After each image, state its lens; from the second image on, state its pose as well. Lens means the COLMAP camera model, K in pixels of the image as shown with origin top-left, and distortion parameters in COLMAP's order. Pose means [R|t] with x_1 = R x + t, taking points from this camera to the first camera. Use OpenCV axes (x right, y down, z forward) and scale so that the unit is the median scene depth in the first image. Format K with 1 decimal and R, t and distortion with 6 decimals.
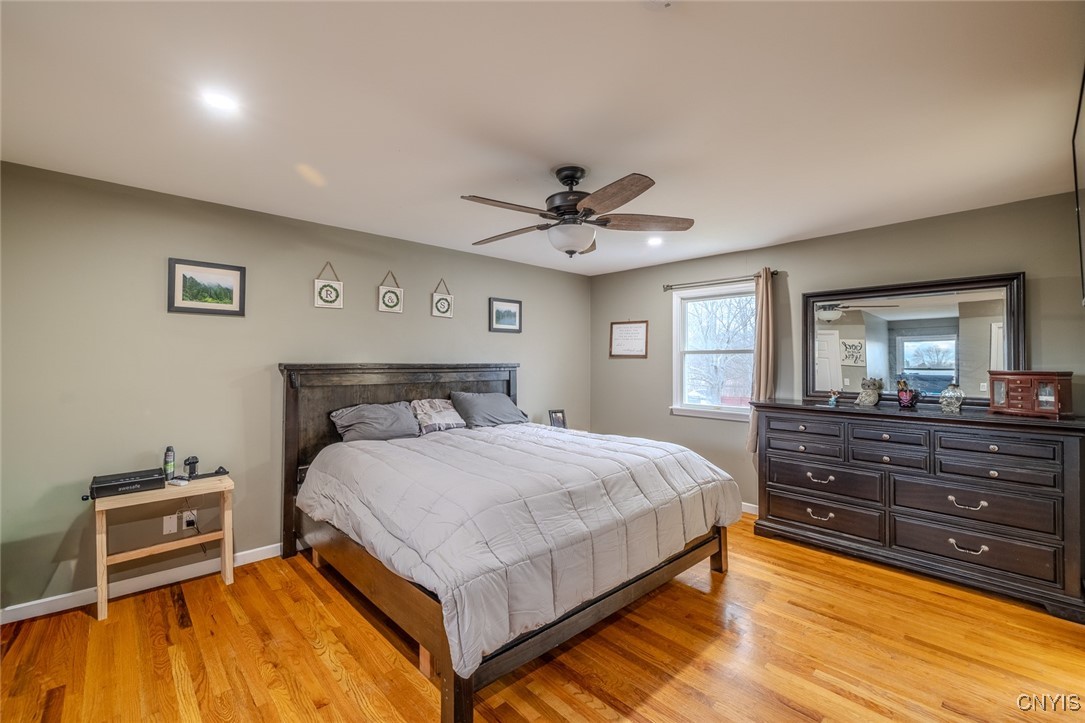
lens RADIAL K [[468.7, 0, 542.2], [0, 468.7, 361.6], [0, 0, 1]] dist [-0.001037, -0.000008]
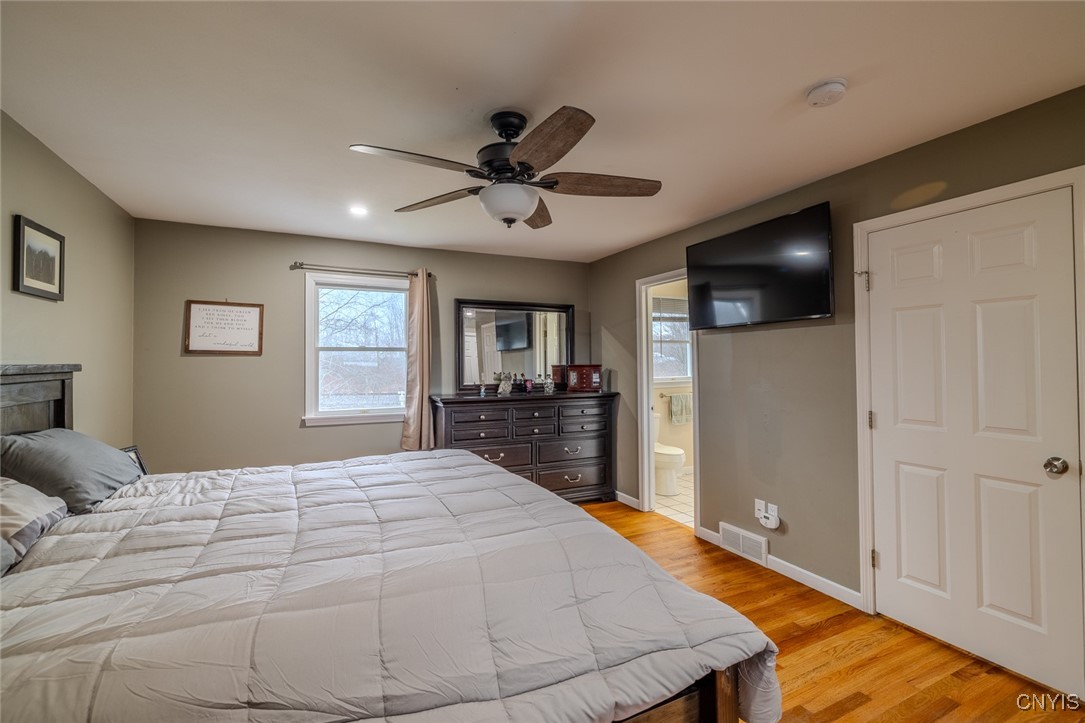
lens RADIAL K [[468.7, 0, 538.7], [0, 468.7, 362.9], [0, 0, 1]] dist [-0.001037, -0.000008]
pose [[0.298118, -0.008506, 0.954491, -0.375615], [0.003147, 0.999964, 0.007928, -0.000208], [-0.954524, 0.000641, 0.298134, 0.392777]]
